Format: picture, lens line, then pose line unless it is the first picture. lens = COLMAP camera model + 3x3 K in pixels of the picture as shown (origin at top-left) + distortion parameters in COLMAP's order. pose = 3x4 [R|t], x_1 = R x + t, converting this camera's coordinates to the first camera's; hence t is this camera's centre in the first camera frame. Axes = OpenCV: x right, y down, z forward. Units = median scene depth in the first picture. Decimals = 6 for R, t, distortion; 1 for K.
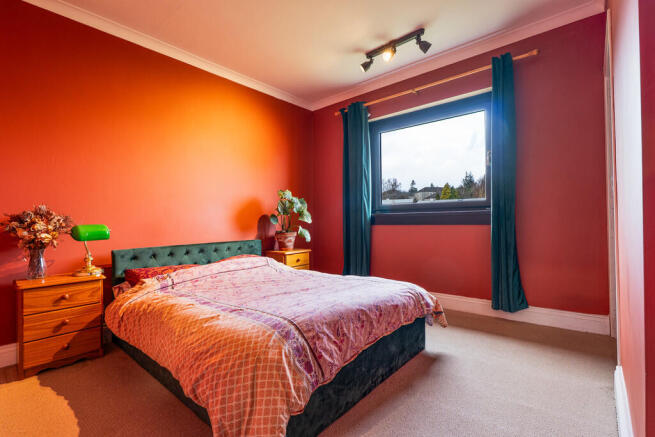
lens RADIAL K [[299.4, 0, 326.6], [0, 299.4, 216.5], [0, 0, 1]] dist [0.001909, -0.001801]
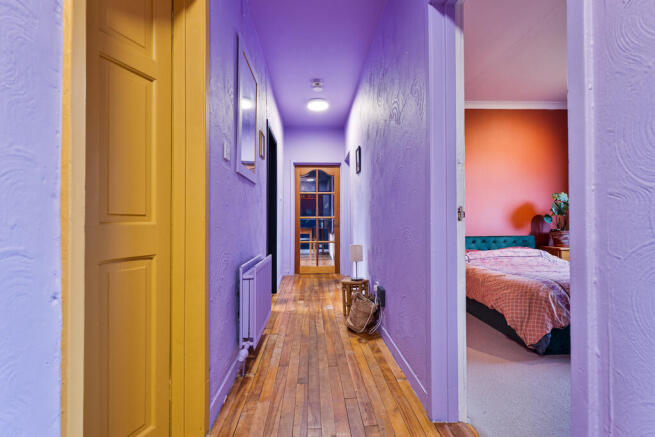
lens RADIAL K [[299.4, 0, 324.0], [0, 299.4, 215.6], [0, 0, 1]] dist [0.001909, -0.001801]
pose [[0.675348, -0.005302, -0.737481, 0.113135], [0.006833, 0.999976, -0.000933, -0.009062], [0.737468, -0.004409, 0.675368, -0.507064]]
